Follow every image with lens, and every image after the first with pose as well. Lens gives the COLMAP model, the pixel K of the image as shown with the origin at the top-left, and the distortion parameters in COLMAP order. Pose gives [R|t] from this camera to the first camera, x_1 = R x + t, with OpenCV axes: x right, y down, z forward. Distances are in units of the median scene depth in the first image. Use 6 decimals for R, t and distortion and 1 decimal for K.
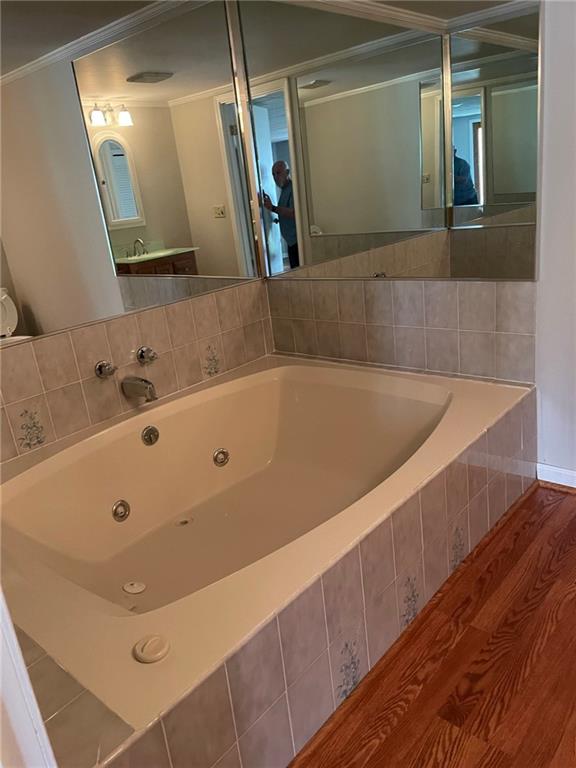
lens RADIAL K [[577.1, 0, 288.0], [0, 577.1, 384.0], [0, 0, 1]] dist [0.074943, -0.102510]
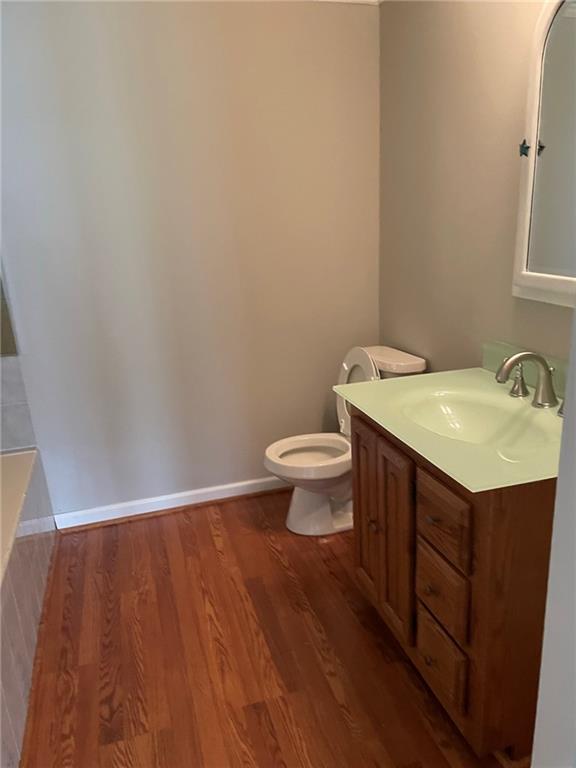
lens RADIAL K [[577.1, 0, 288.0], [0, 577.1, 384.0], [0, 0, 1]] dist [0.074943, -0.102510]
pose [[0.525315, -0.156681, 0.836358, -0.311754], [0.260025, 0.965443, 0.017542, -0.012195], [-0.810204, 0.208258, 0.547903, -0.019794]]
